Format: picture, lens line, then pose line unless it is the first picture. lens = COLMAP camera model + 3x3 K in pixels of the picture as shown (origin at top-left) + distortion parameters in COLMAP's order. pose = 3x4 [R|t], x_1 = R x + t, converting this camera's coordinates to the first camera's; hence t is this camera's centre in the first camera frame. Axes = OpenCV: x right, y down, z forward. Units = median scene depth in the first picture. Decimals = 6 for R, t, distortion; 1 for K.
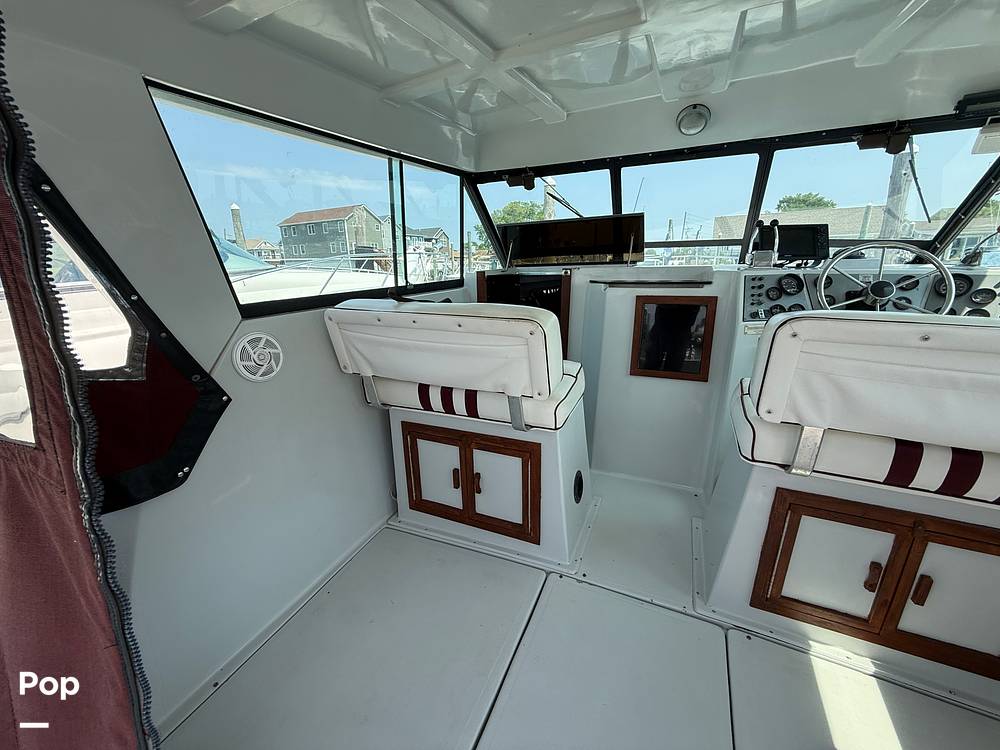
lens RADIAL K [[394.3, 0, 500.0], [0, 394.3, 375.0], [0, 0, 1]] dist [0.000444, -0.000048]
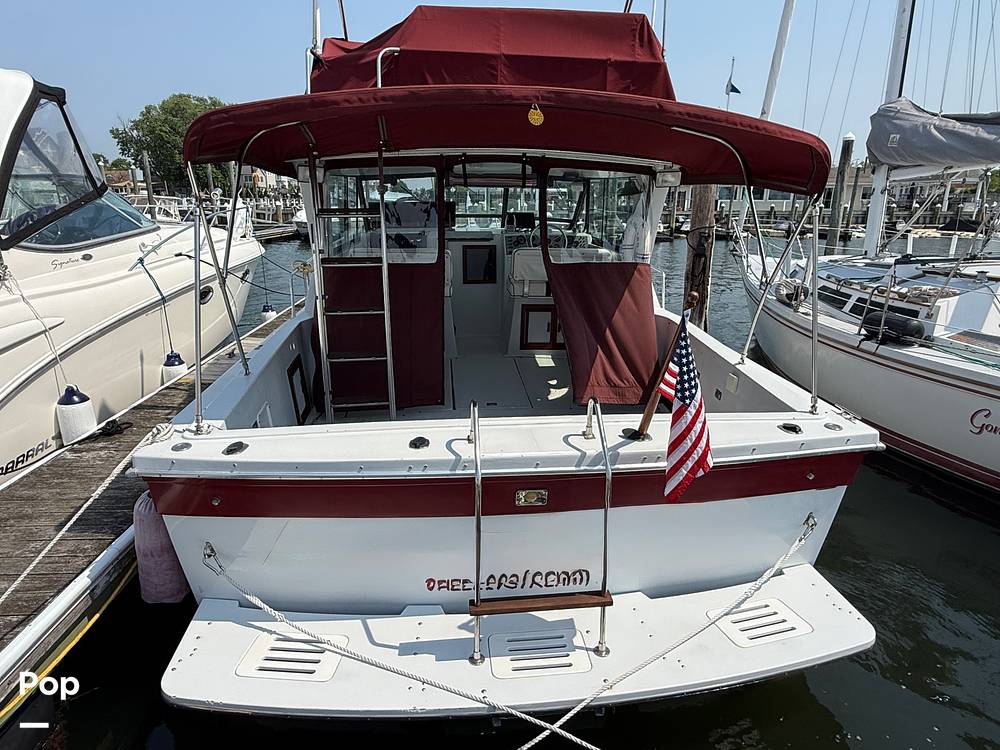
lens RADIAL K [[562.4, 0, 500.0], [0, 562.4, 375.0], [0, 0, 1]] dist [0.002387, -0.000501]
pose [[0.859172, -0.127025, 0.495669, -1.259996], [0.118743, 0.991748, 0.048330, 0.435206], [-0.497718, 0.017334, 0.867166, -2.020266]]
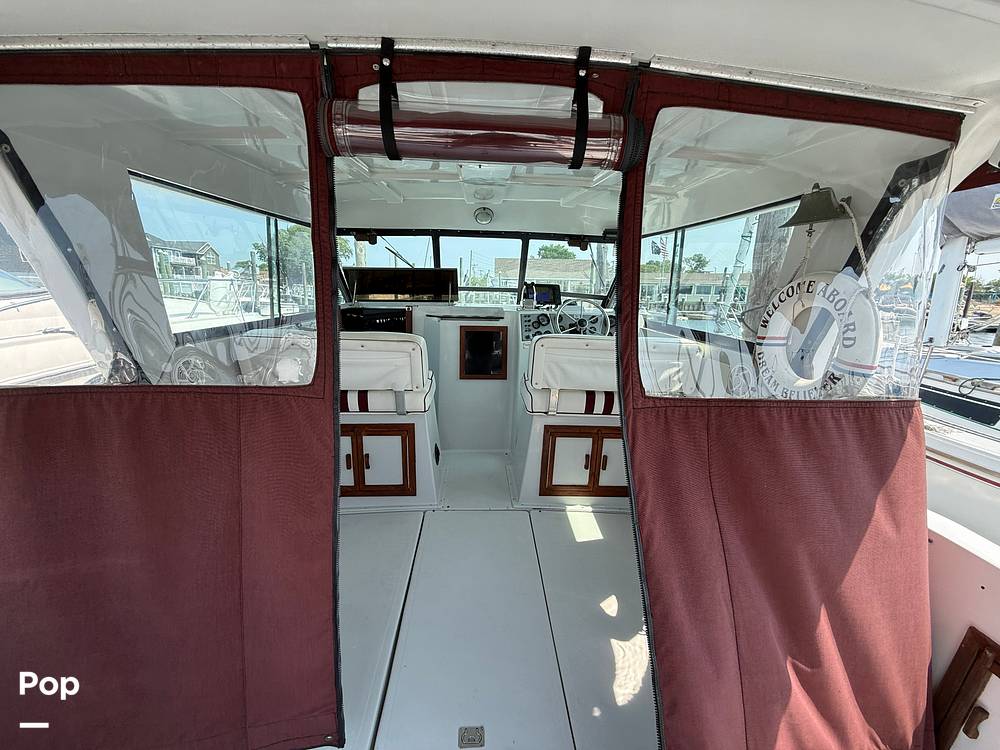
lens RADIAL K [[392.6, 0, 500.0], [0, 392.6, 375.0], [0, 0, 1]] dist [-0.001530, -0.000072]
pose [[0.883512, -0.058233, 0.464774, -0.263400], [0.088515, 0.995121, -0.043580, 0.075243], [-0.459969, 0.079643, 0.884356, -0.441980]]
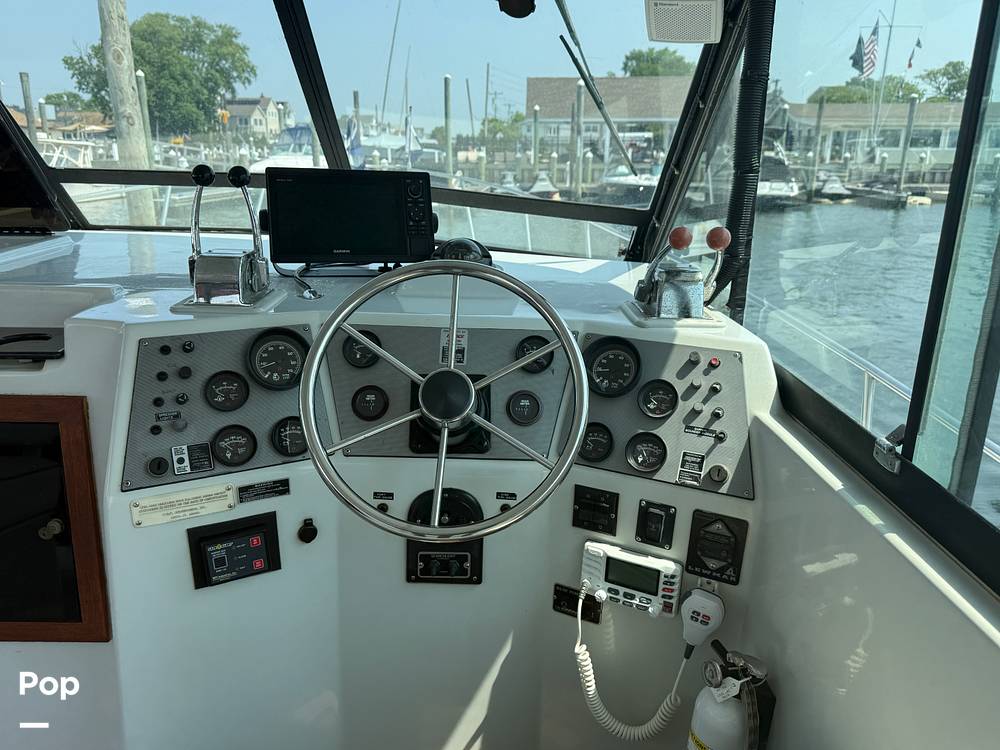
lens RADIAL K [[752.5, 0, 446.2], [0, 752.5, 372.5], [0, 0, 1]] dist [0.000041, -0.000658]
pose [[0.926688, -0.077436, 0.367767, 0.682769], [0.075145, 0.996960, 0.020569, -0.238384], [-0.368242, 0.008575, 0.929690, 0.350714]]
